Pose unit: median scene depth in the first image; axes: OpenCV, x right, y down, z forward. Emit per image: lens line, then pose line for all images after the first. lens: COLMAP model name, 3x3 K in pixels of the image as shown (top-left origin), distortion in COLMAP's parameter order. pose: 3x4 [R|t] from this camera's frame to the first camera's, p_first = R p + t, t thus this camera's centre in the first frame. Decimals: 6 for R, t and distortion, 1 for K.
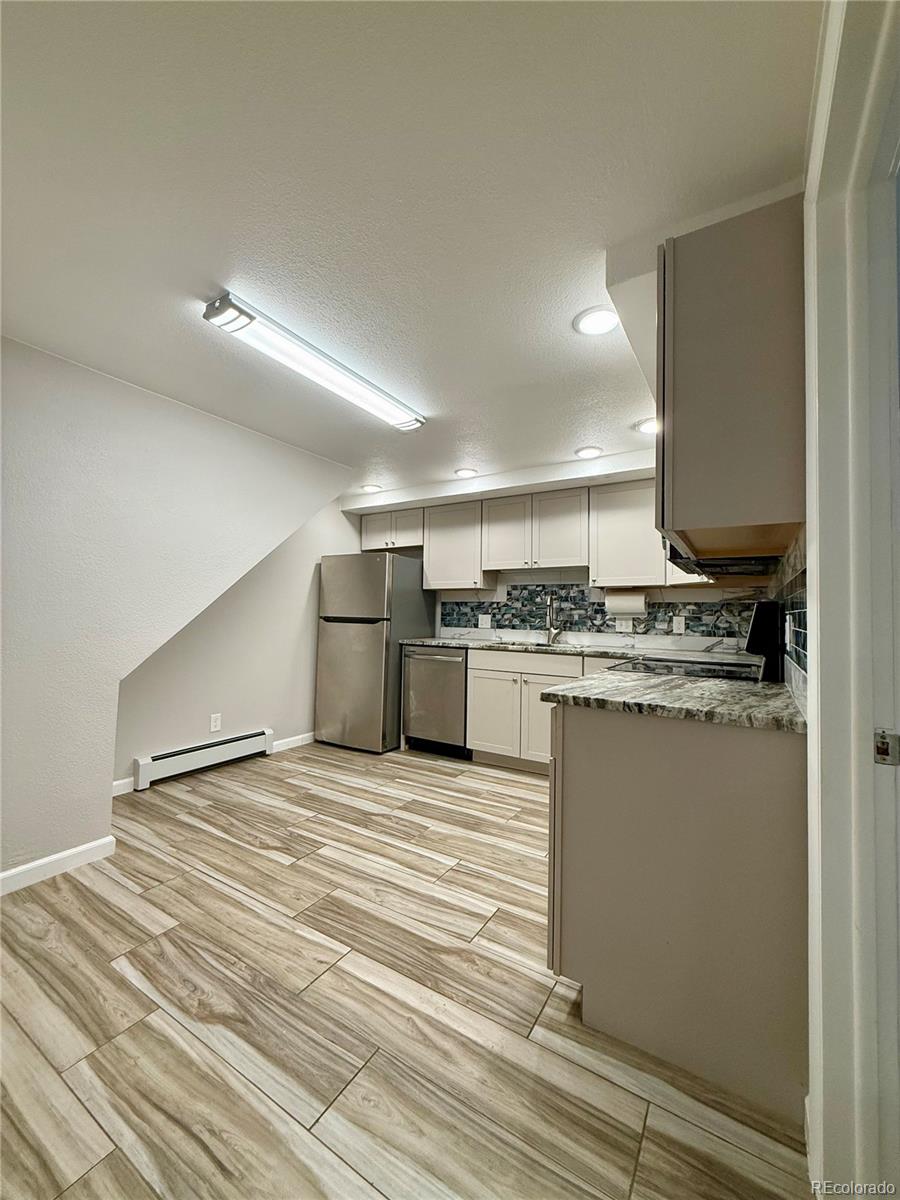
lens RADIAL K [[479.6, 0, 451.9], [0, 479.6, 596.5], [0, 0, 1]] dist [0.001579, -0.000006]
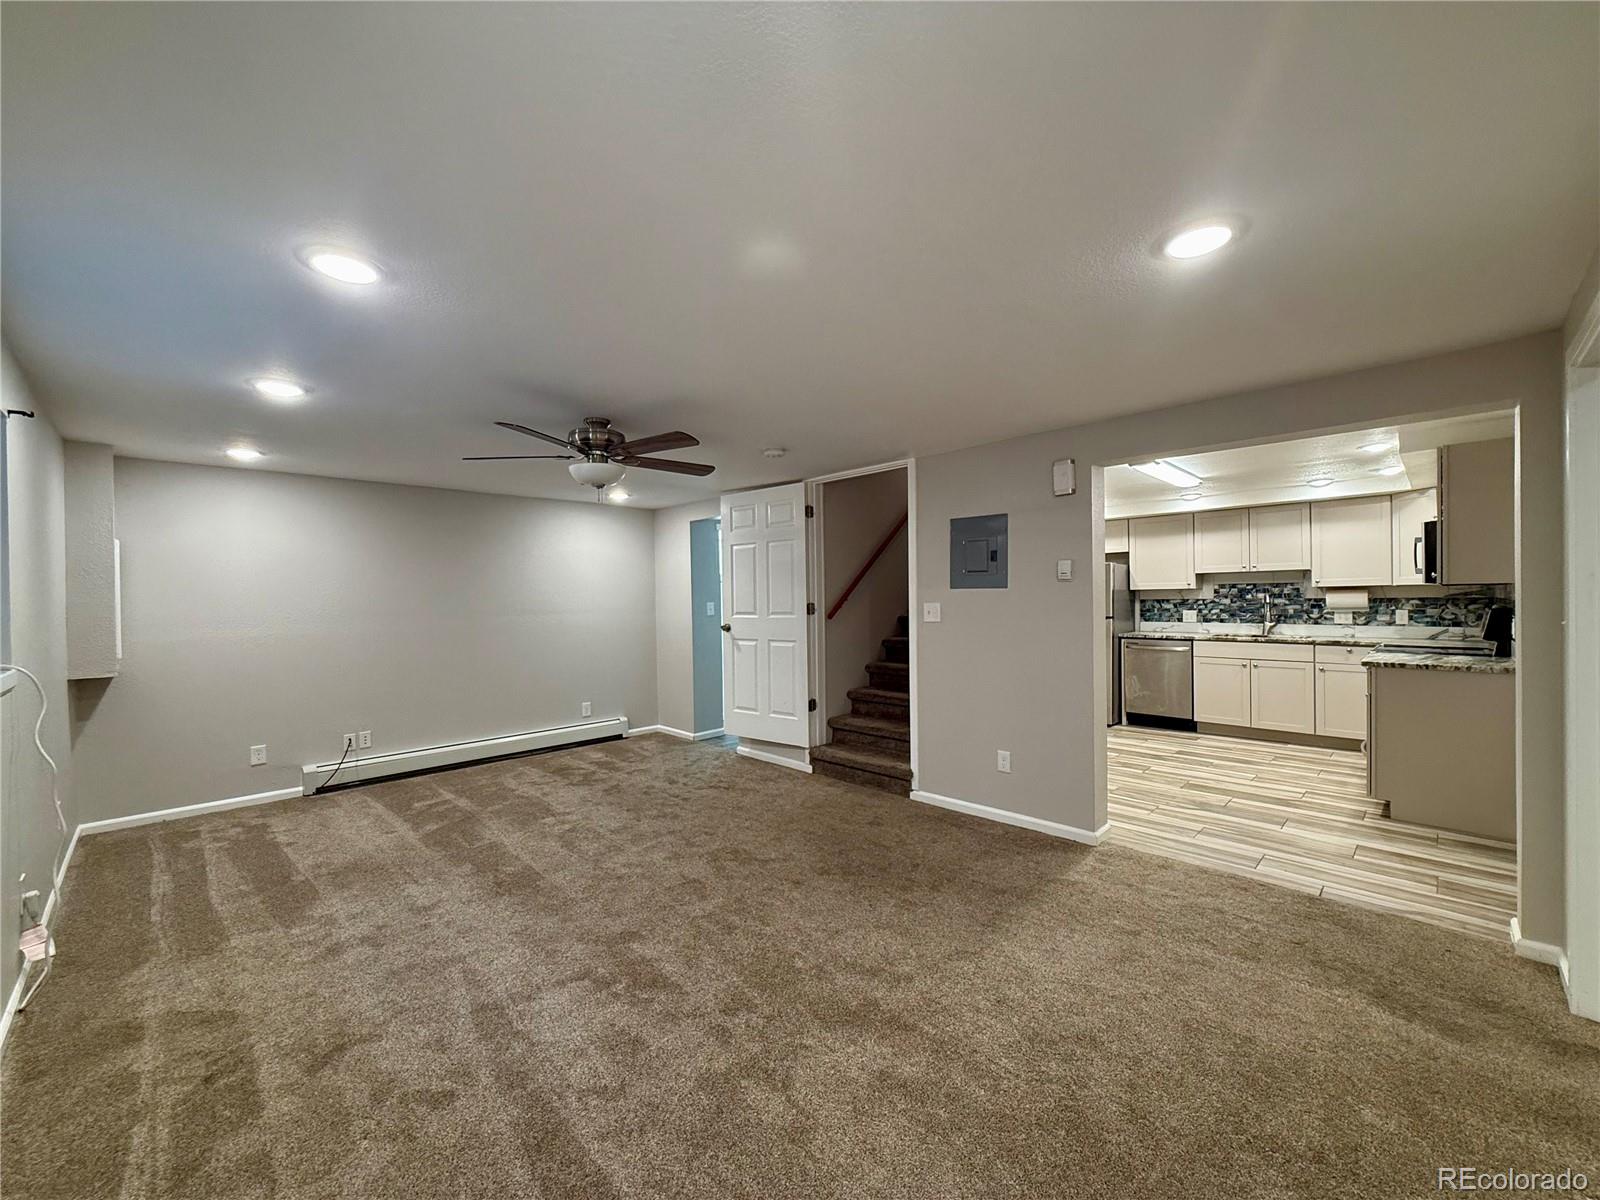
lens RADIAL K [[639.5, 0, 805.1], [0, 639.5, 602.4], [0, 0, 1]] dist [0.001579, -0.000006]
pose [[0.972701, -0.030904, -0.229995, -0.572655], [0.041548, 0.998271, 0.041577, -0.099606], [0.228312, -0.049998, 0.972303, -0.834823]]
